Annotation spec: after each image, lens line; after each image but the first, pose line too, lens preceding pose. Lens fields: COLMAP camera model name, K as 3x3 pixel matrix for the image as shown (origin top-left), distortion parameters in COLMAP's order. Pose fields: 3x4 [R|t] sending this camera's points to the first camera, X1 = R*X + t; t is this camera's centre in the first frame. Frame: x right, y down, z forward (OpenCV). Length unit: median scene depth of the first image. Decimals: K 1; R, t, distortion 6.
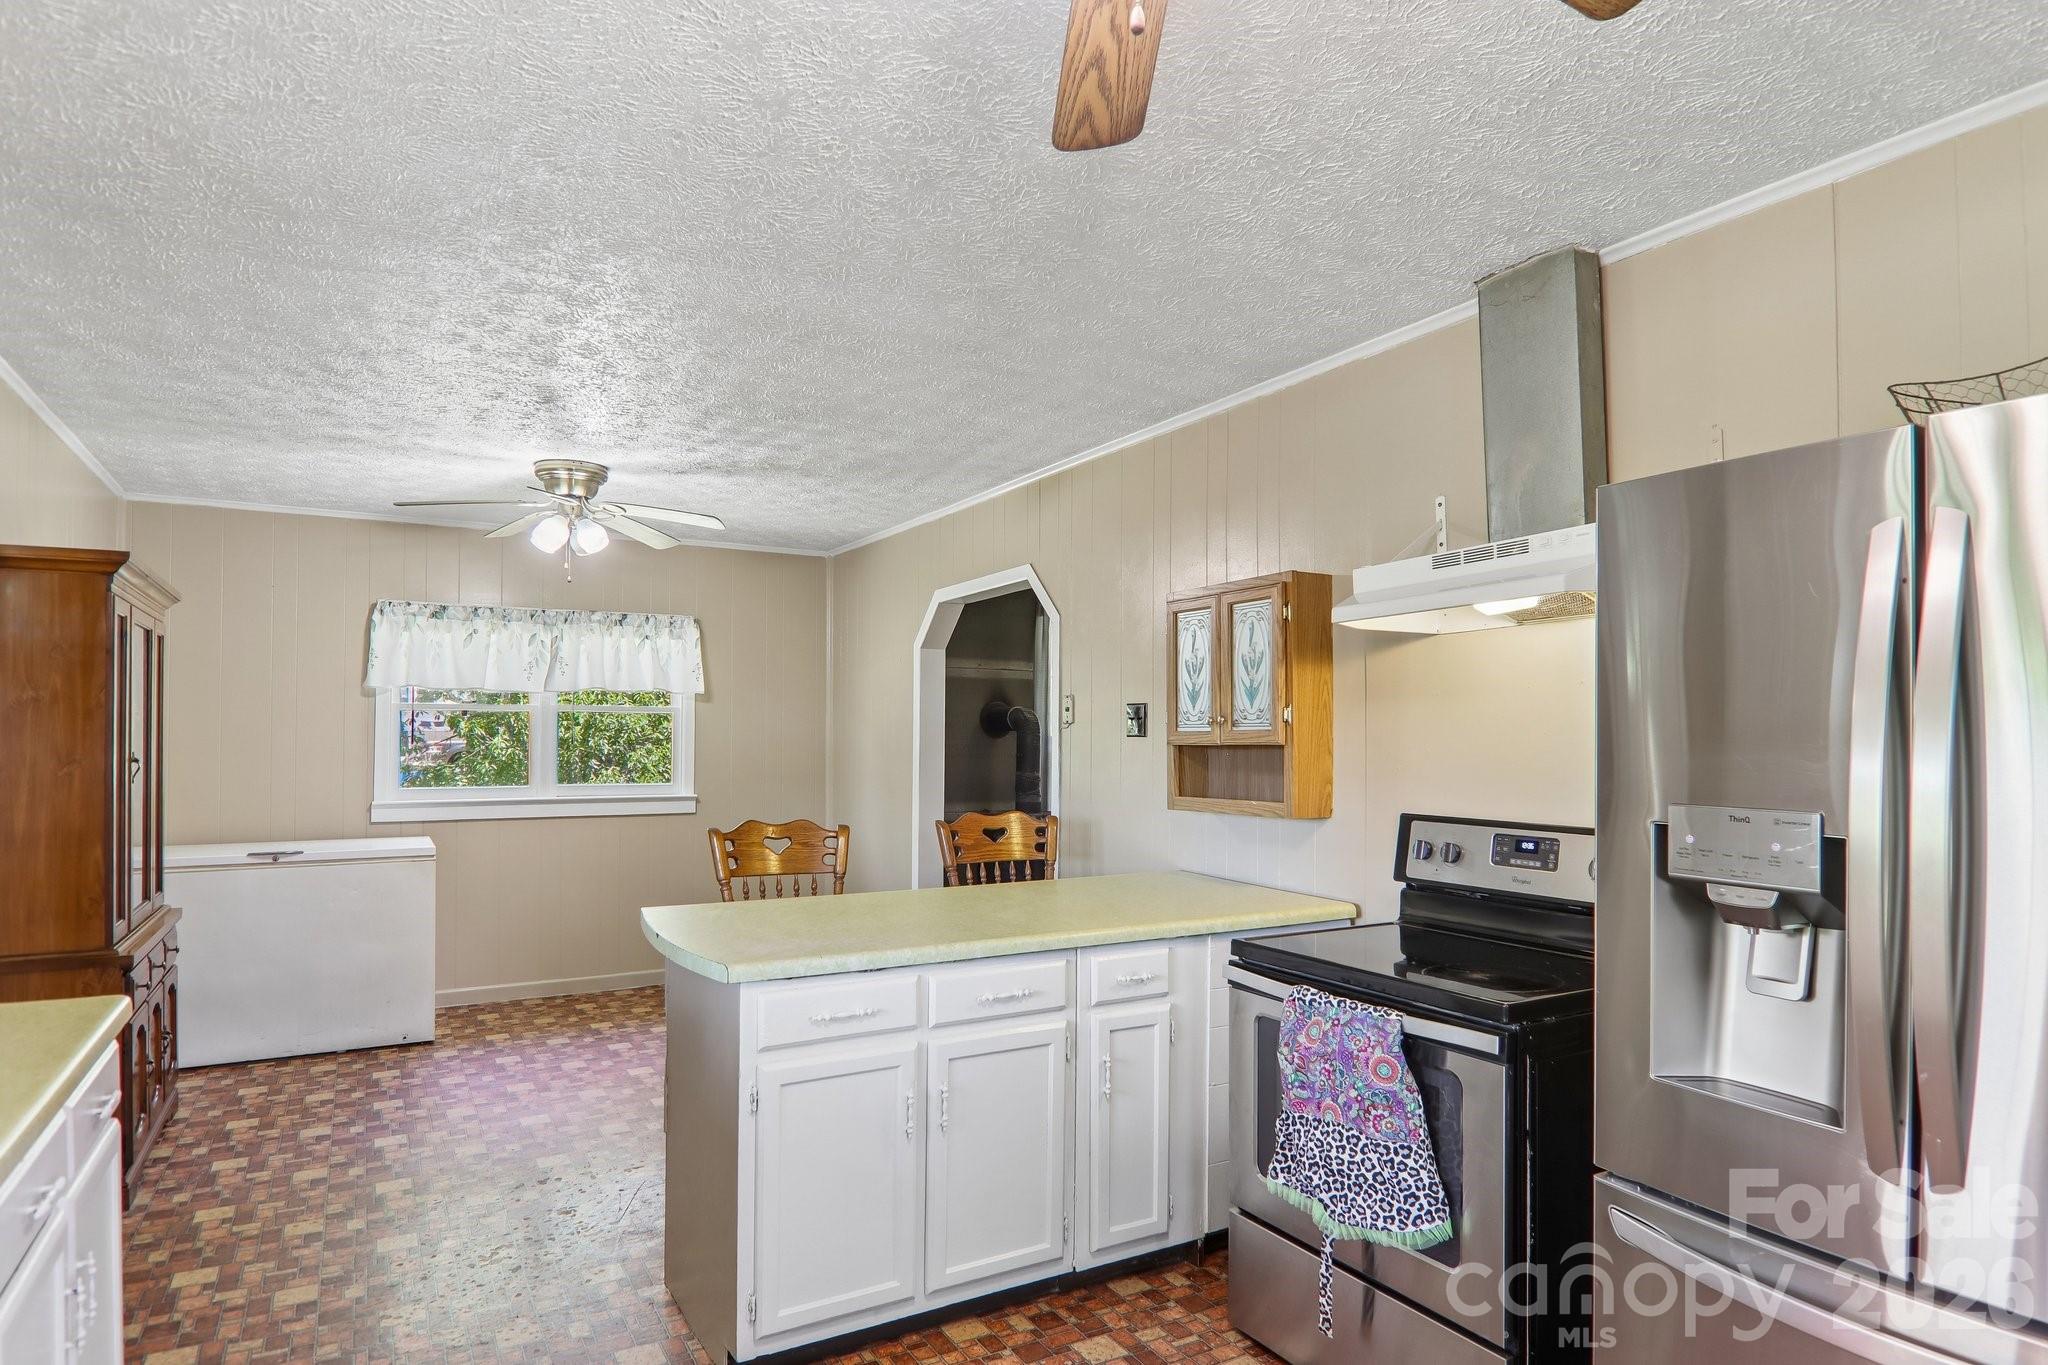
lens RADIAL K [[1145.1, 0, 1014.9], [0, 1145.1, 725.2], [0, 0, 1]] dist [0.004446, -0.022883]
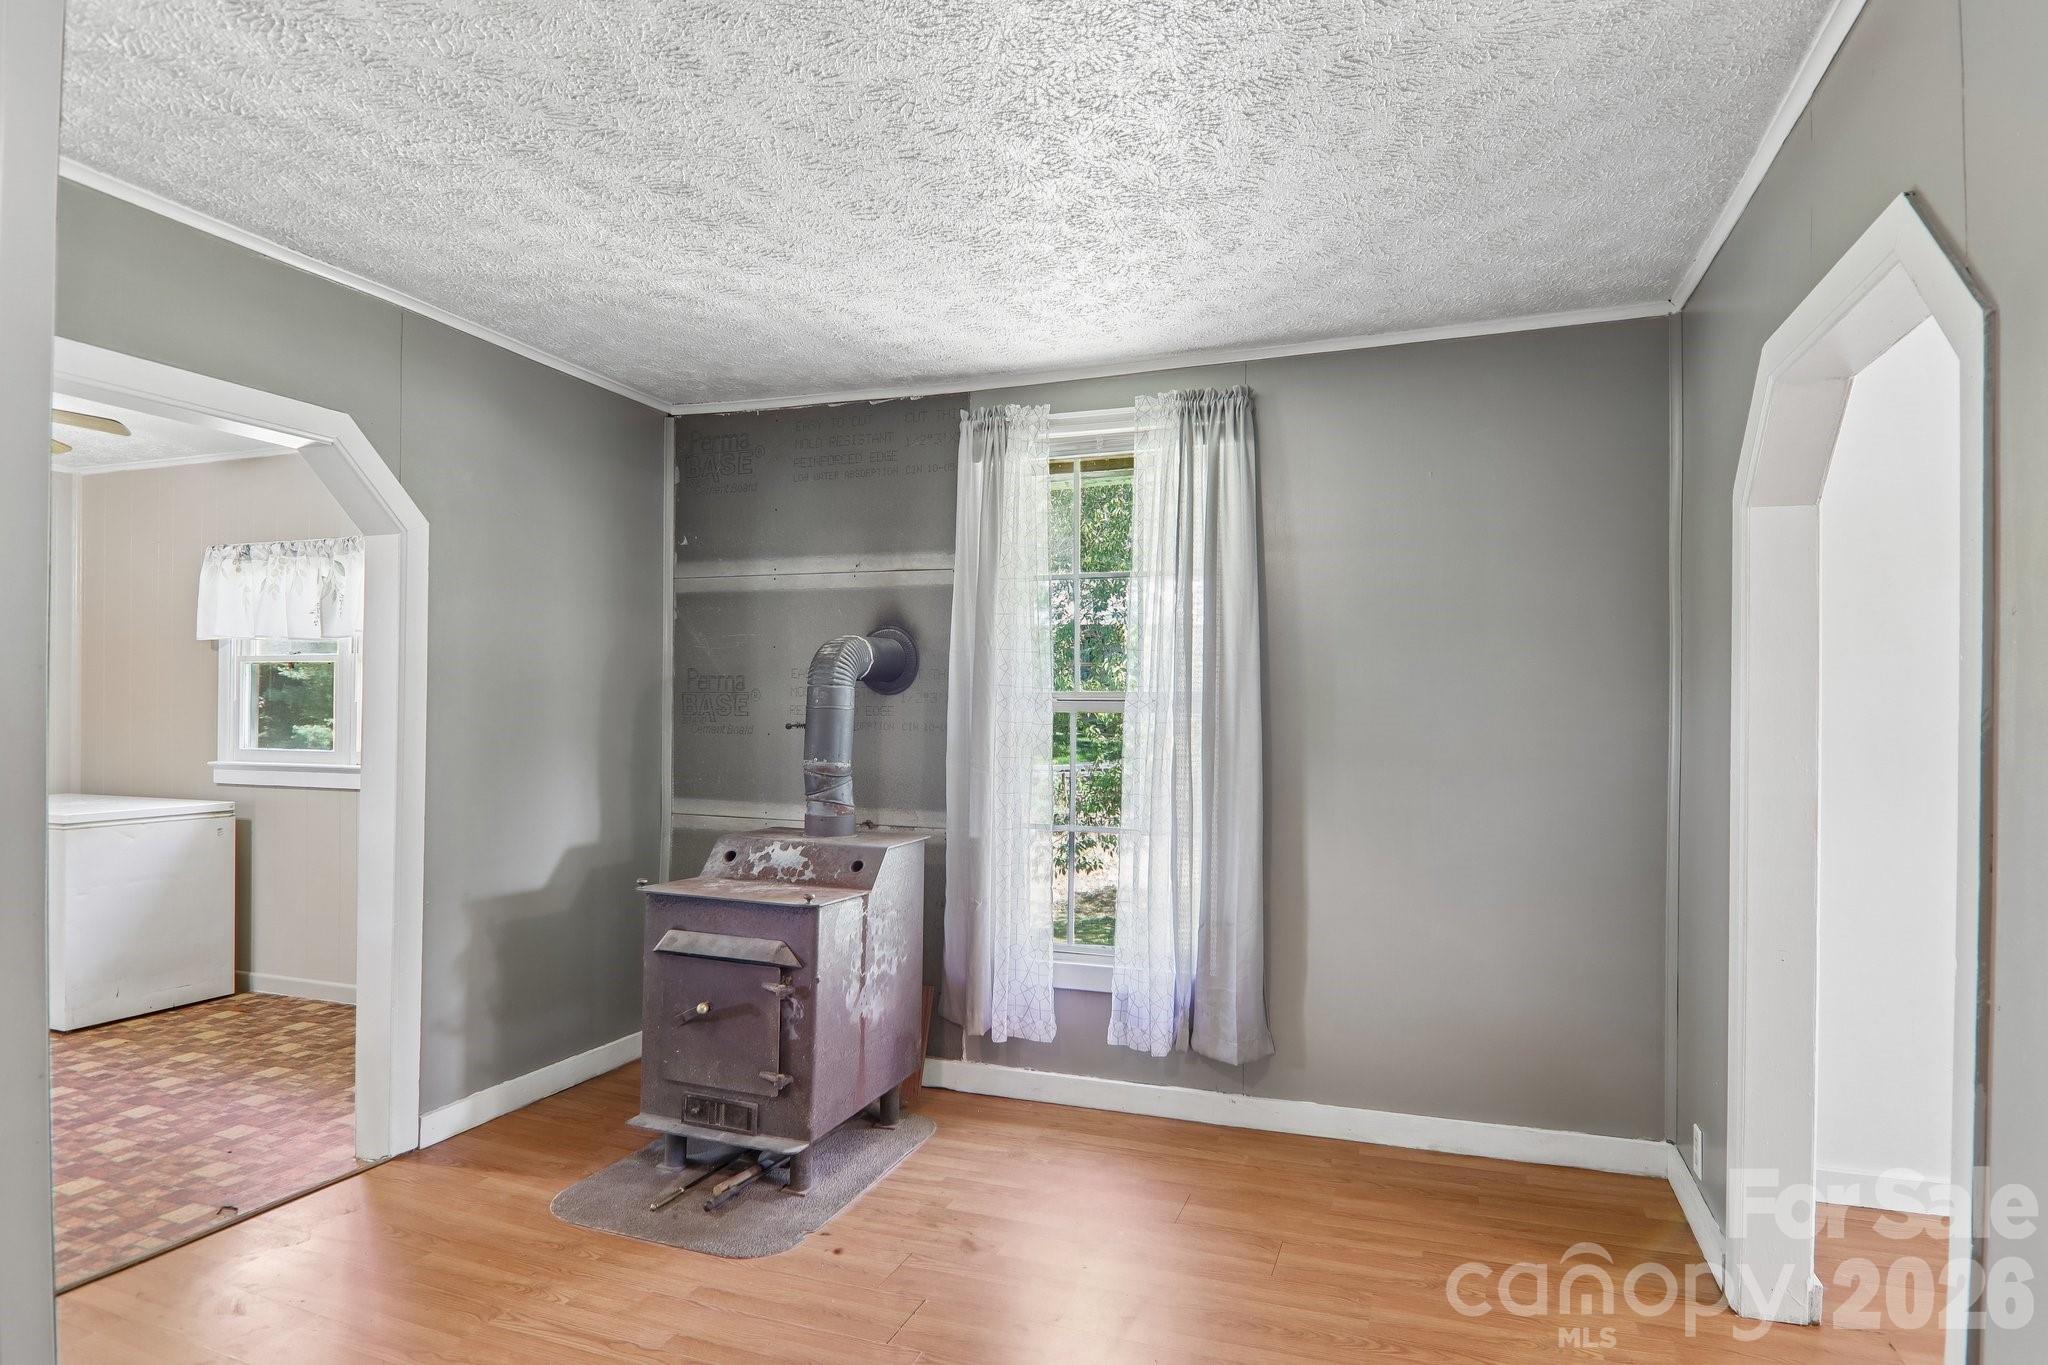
lens RADIAL K [[1144.4, 0, 1020.2], [0, 1144.4, 701.8], [0, 0, 1]] dist [0.005776, -0.019651]
pose [[0.646773, 0.002327, -0.762679, 0.744058], [0.004038, 0.999971, 0.006475, 0.018766], [0.762672, -0.007267, 0.646745, 1.145328]]
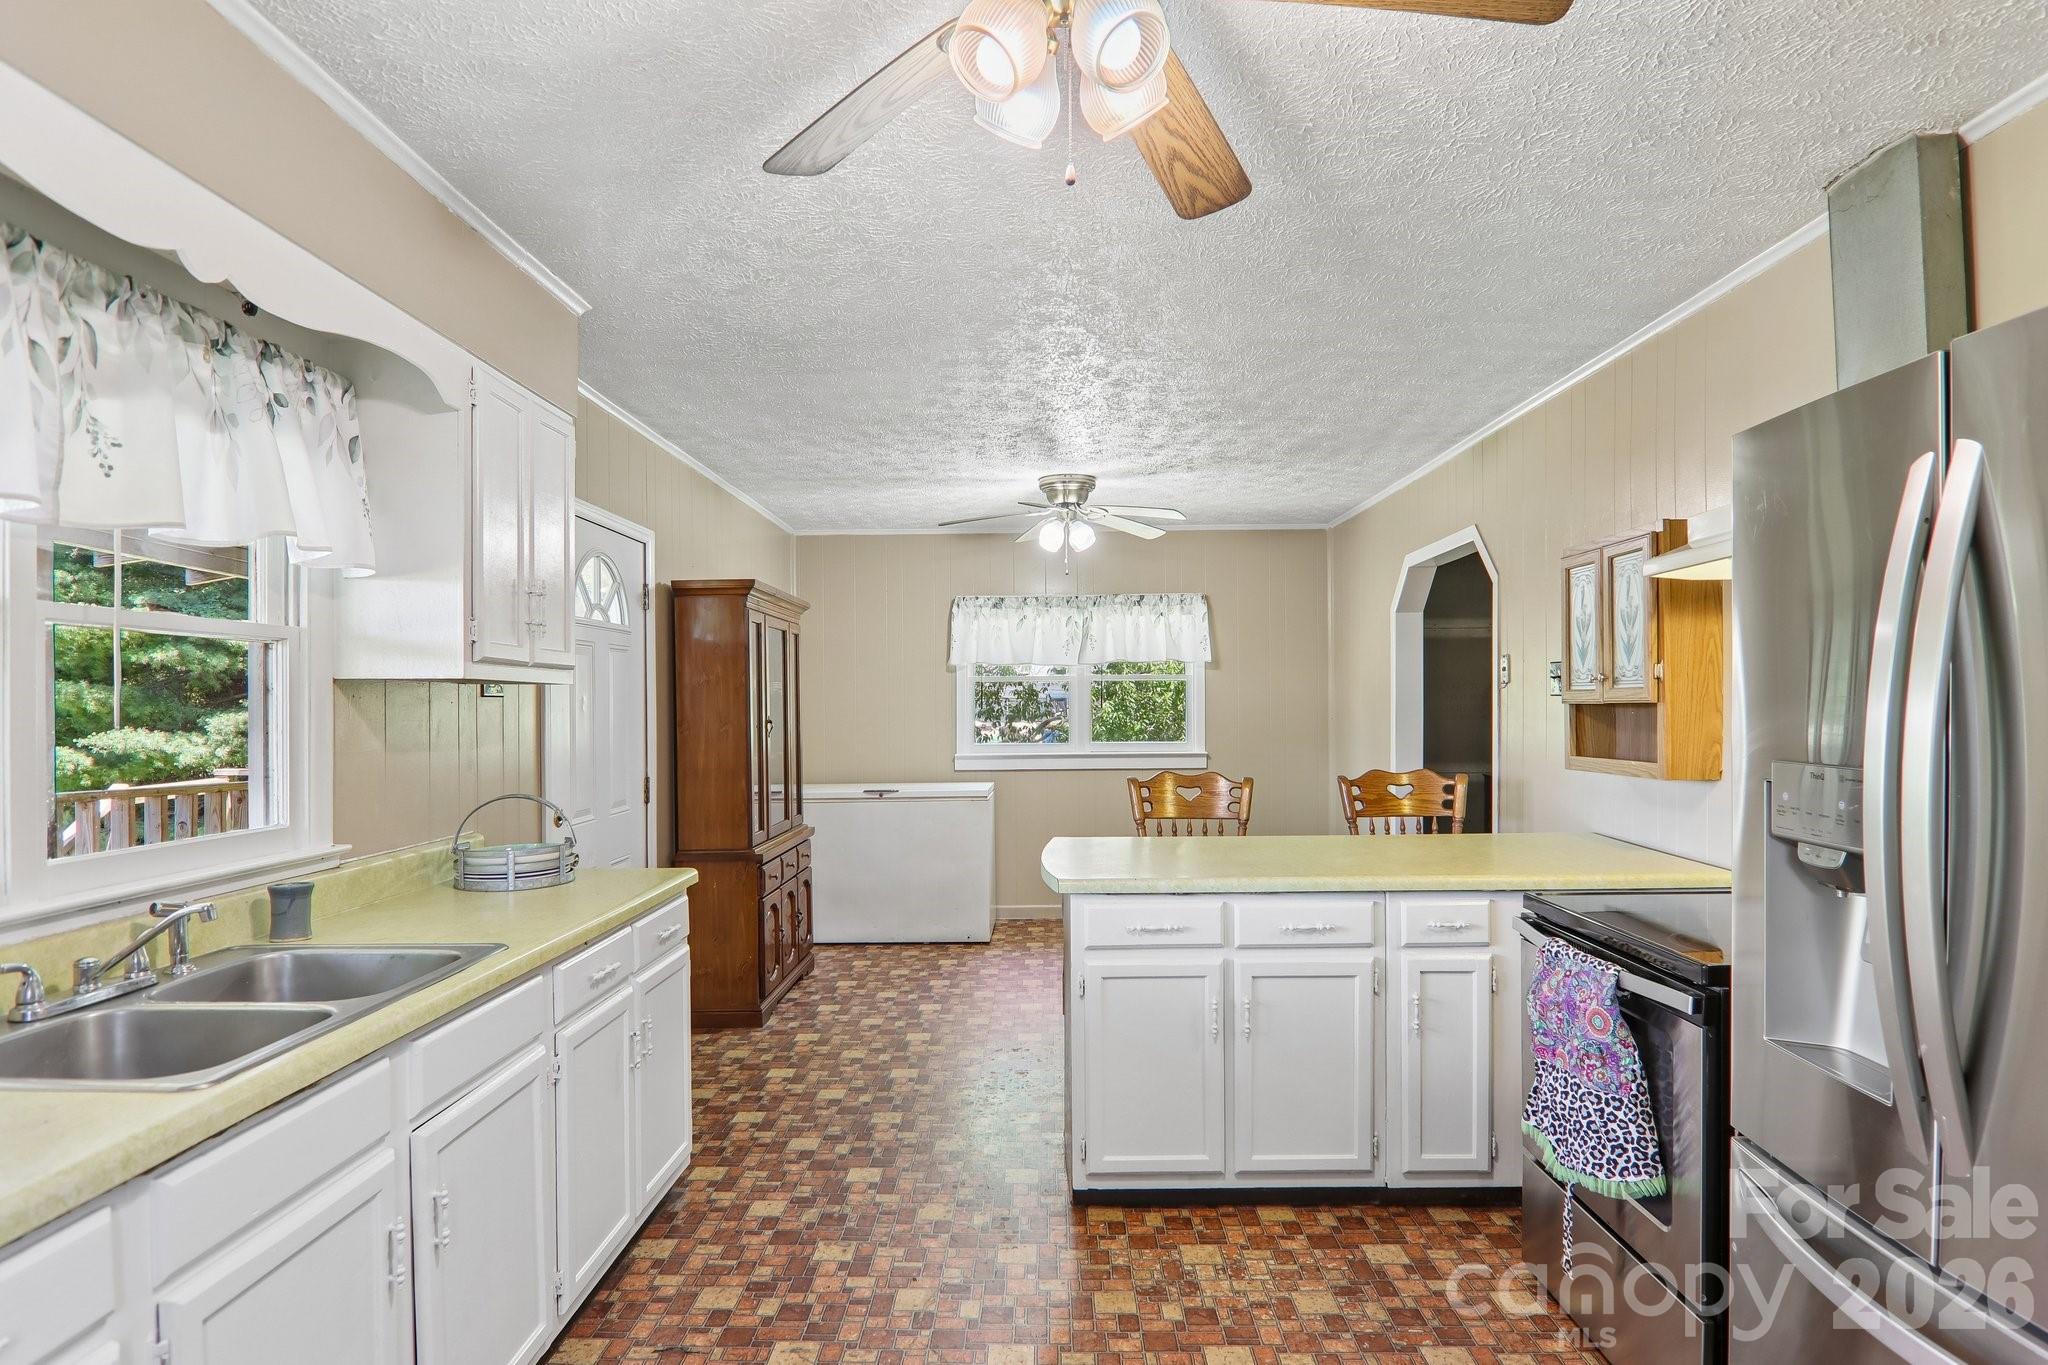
lens RADIAL K [[1118.0, 0, 1035.6], [0, 1118.0, 712.8], [0, 0, 1]] dist [-0.000828, -0.018133]
pose [[0.864511, -0.006109, -0.502576, 0.186934], [0.017077, 0.999706, 0.017223, 0.000674], [0.502323, -0.023472, 0.864361, -0.048023]]
